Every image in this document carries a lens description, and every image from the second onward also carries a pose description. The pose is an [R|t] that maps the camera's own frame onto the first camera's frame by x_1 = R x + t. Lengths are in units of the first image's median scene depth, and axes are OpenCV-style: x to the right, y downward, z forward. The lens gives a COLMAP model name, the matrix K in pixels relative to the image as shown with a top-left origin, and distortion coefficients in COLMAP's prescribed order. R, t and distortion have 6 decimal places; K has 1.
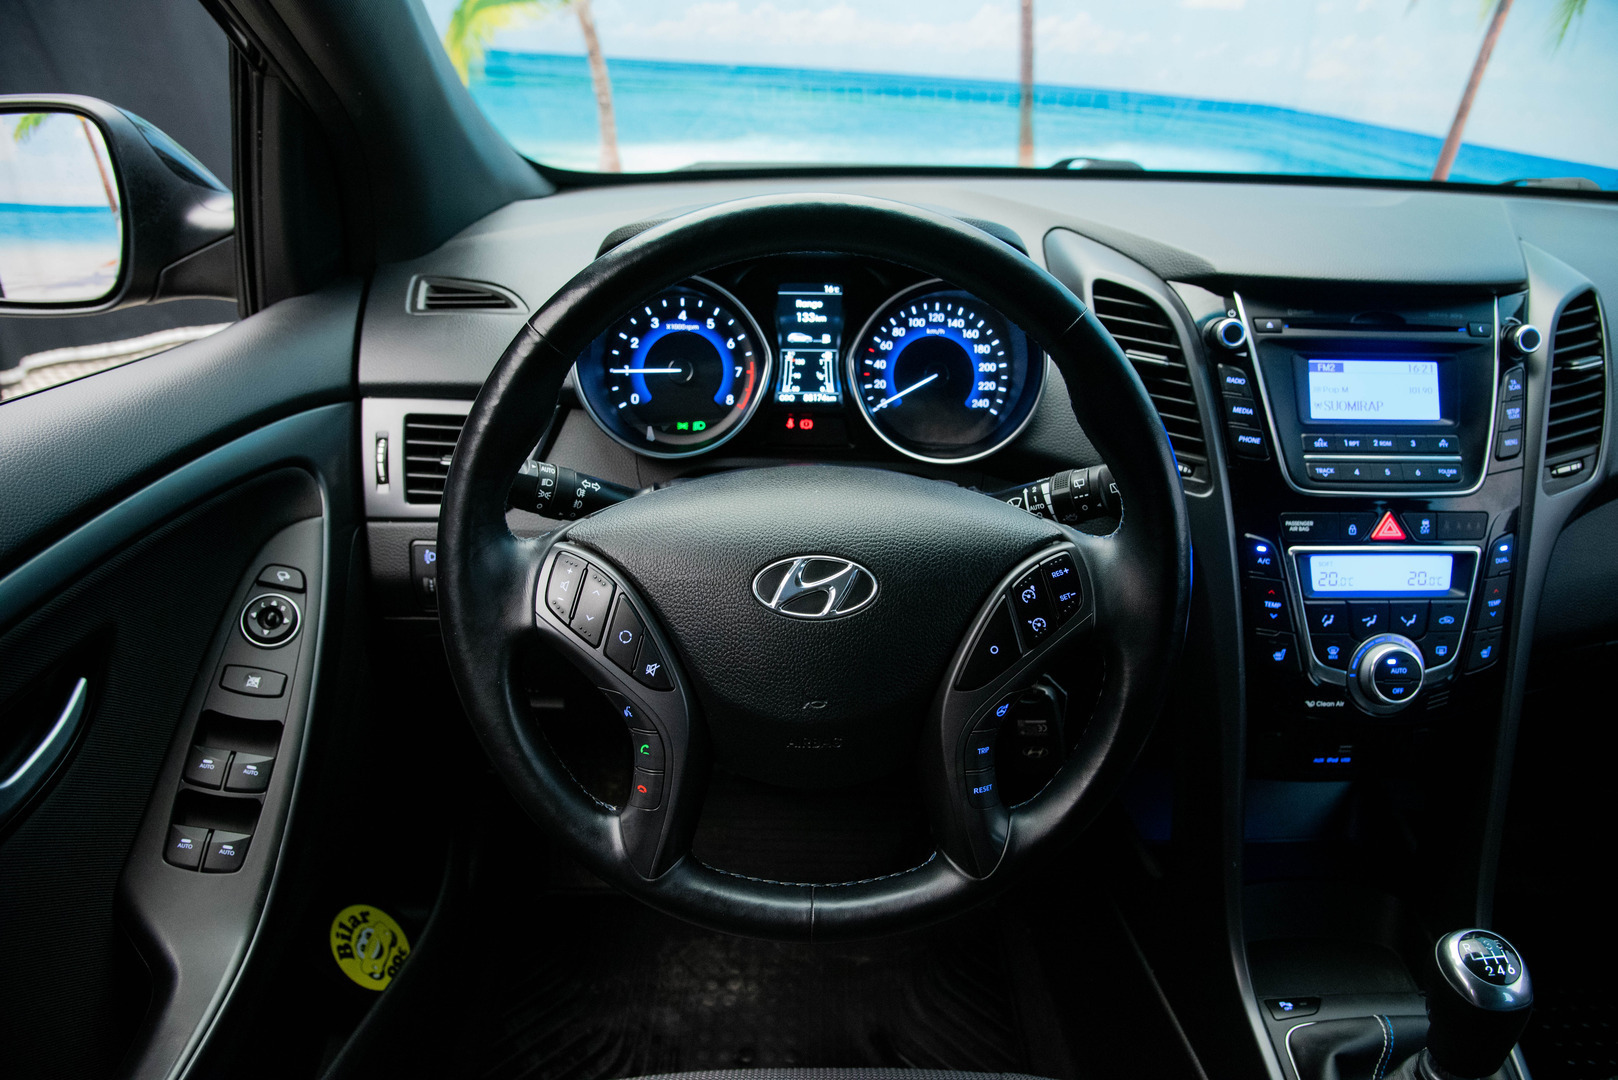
lens RADIAL K [[1097.9, 0, 796.9], [0, 1097.9, 546.2], [0, 0, 1]] dist [-0.122540, 0.059224]
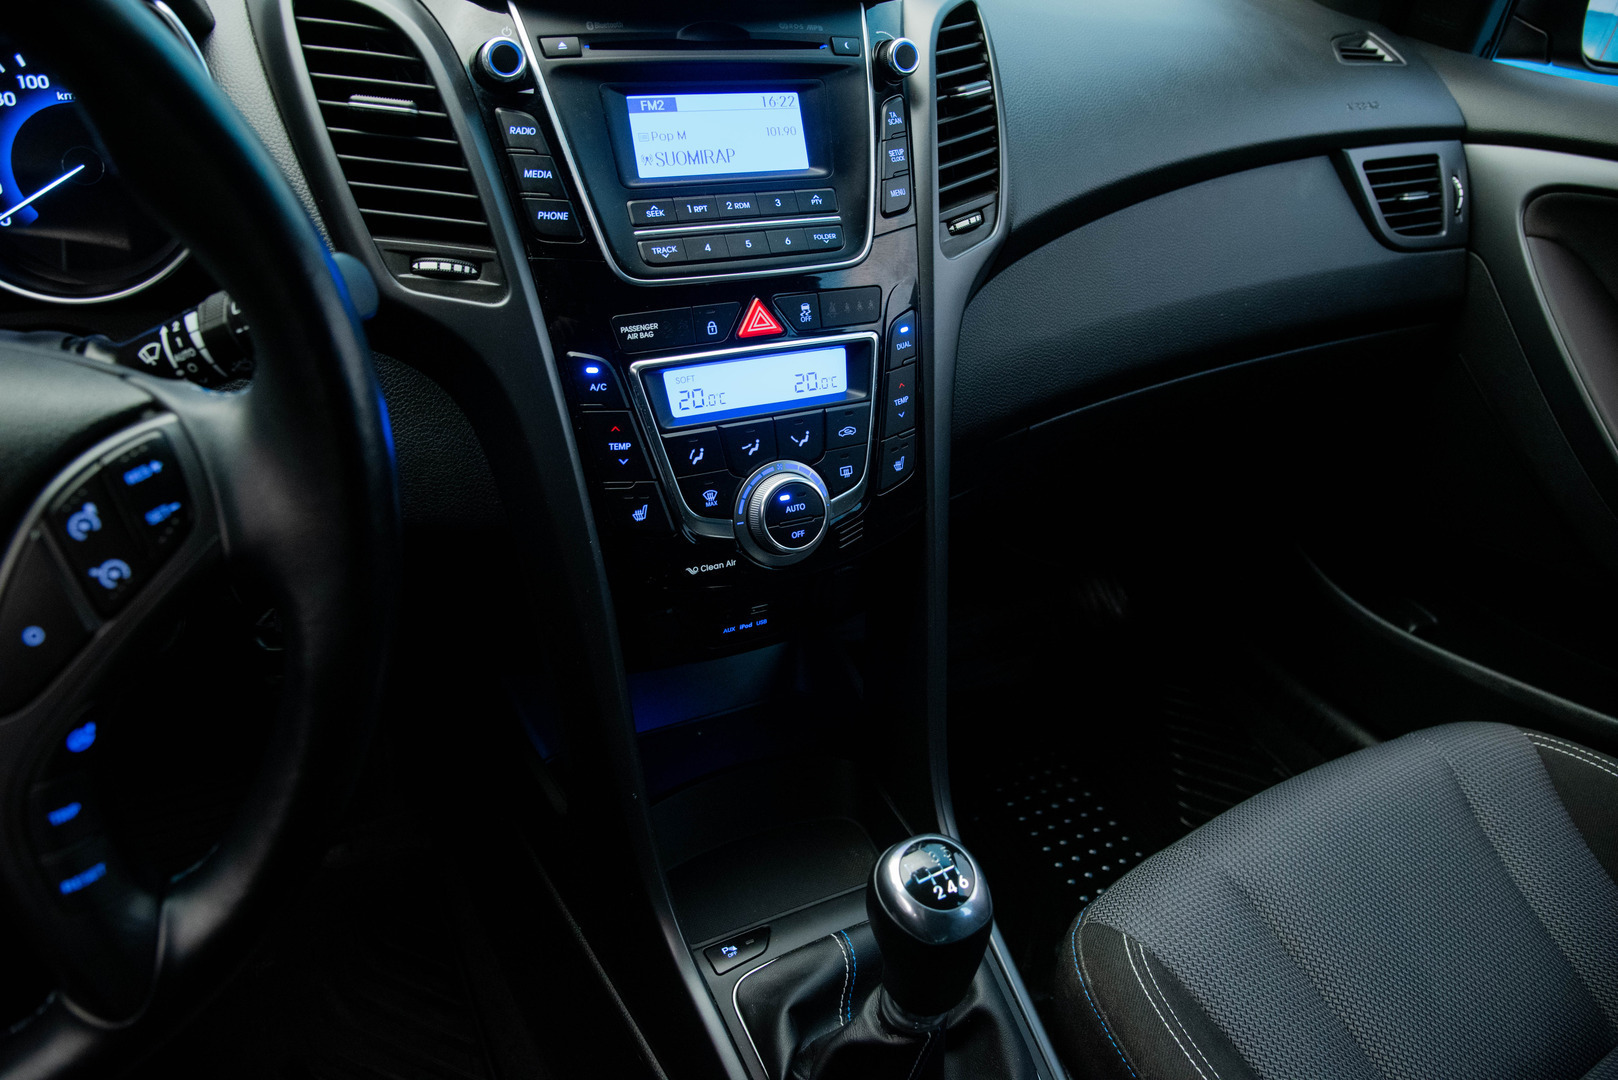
lens RADIAL K [[1097.9, 0, 806.6], [0, 1097.9, 544.0], [0, 0, 1]] dist [-0.122540, 0.059224]
pose [[0.888801, -0.189165, 0.417432, 0.232512], [0.126066, 0.976617, 0.174147, 0.006795], [-0.440614, -0.102158, 0.891865, 0.282307]]
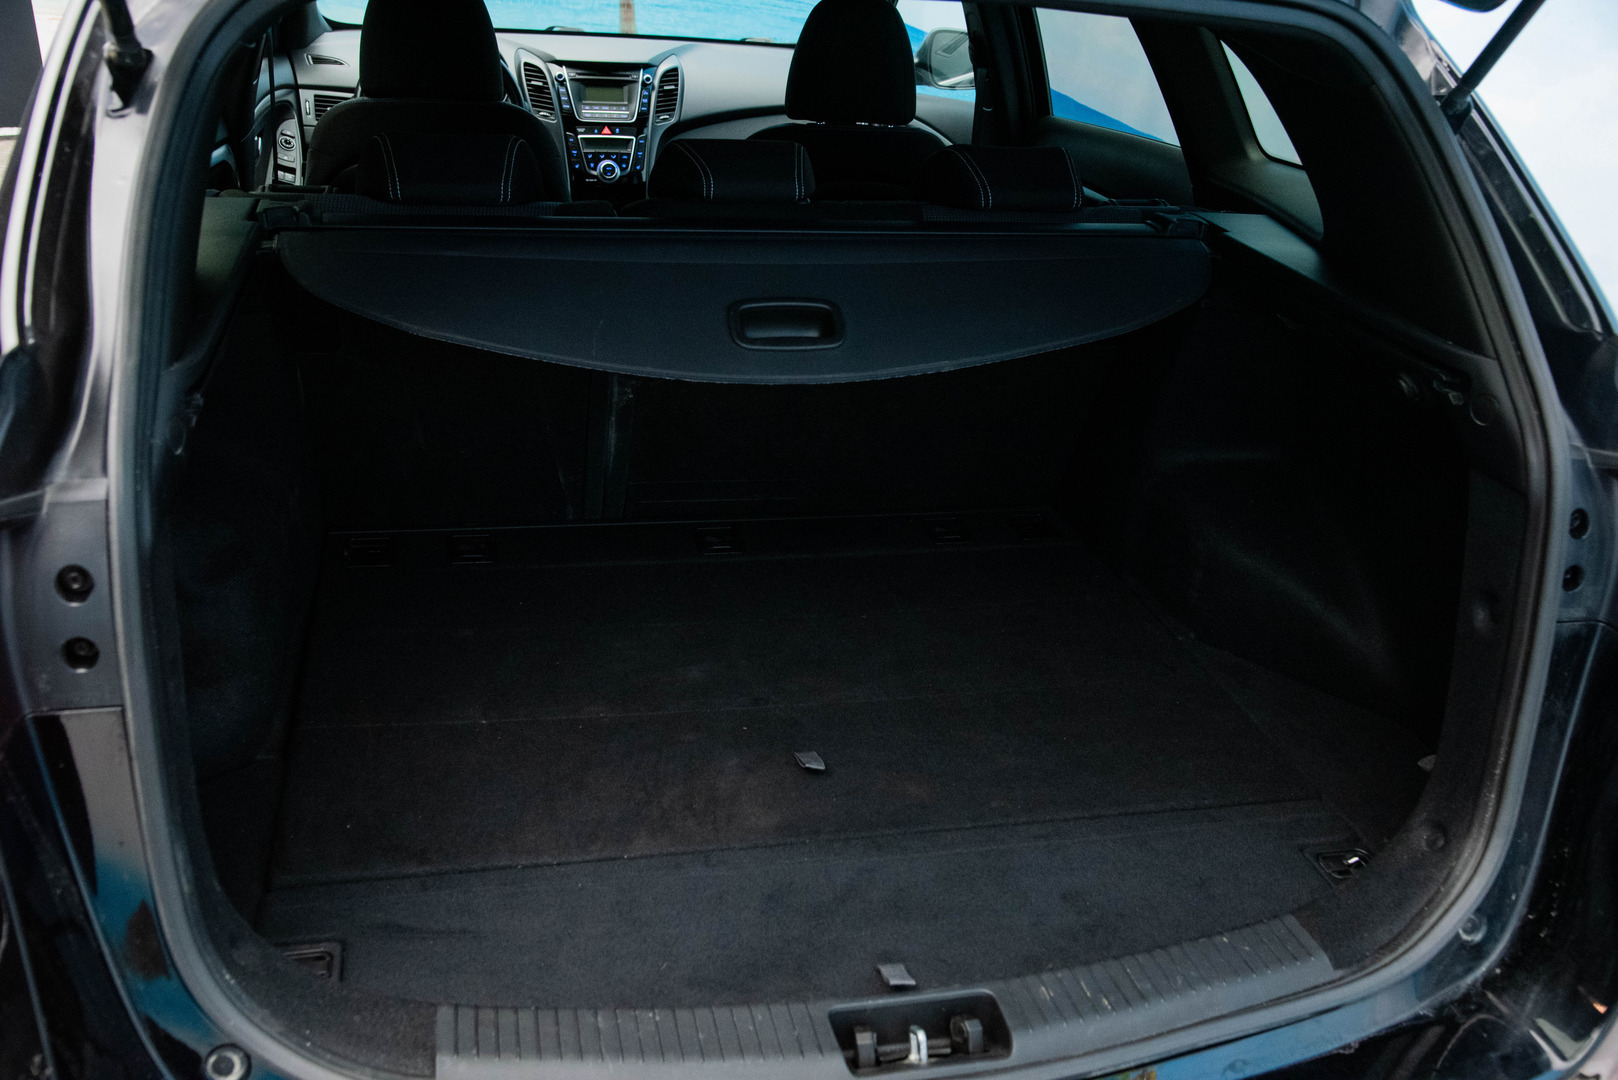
lens RADIAL K [[1553.6, 0, 809.0], [0, 1553.6, 540.0], [0, 0, 1]] dist [0.024141, 0.008587]
pose [[0.972207, -0.034851, 0.231514, -0.046287], [0.040268, 0.999014, -0.018711, 1.458077], [-0.230634, 0.027513, 0.972652, -4.149823]]
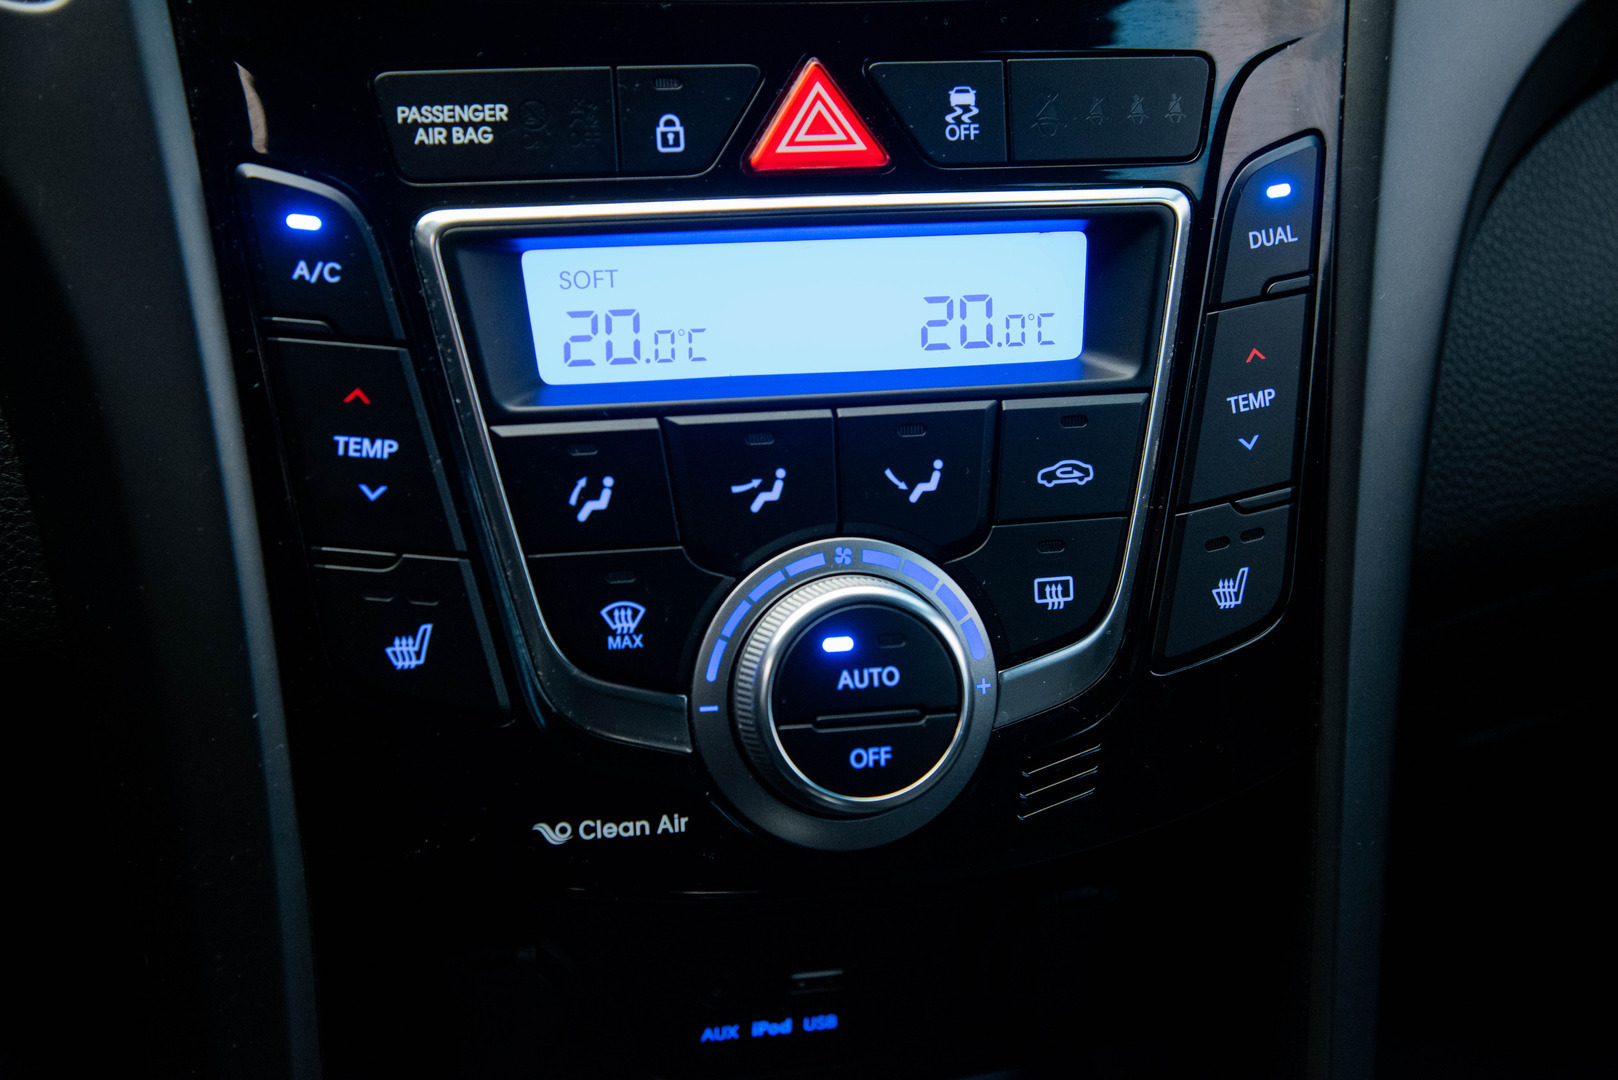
lens RADIAL K [[2565.5, 0, 802.3], [0, 2565.5, 549.8], [0, 0, 1]] dist [0.162242, 0.000000]
pose [[0.970772, -0.060061, 0.232369, 0.393490], [0.054218, 0.998033, 0.031459, 0.063697], [-0.233801, -0.017941, 0.972119, 0.388136]]
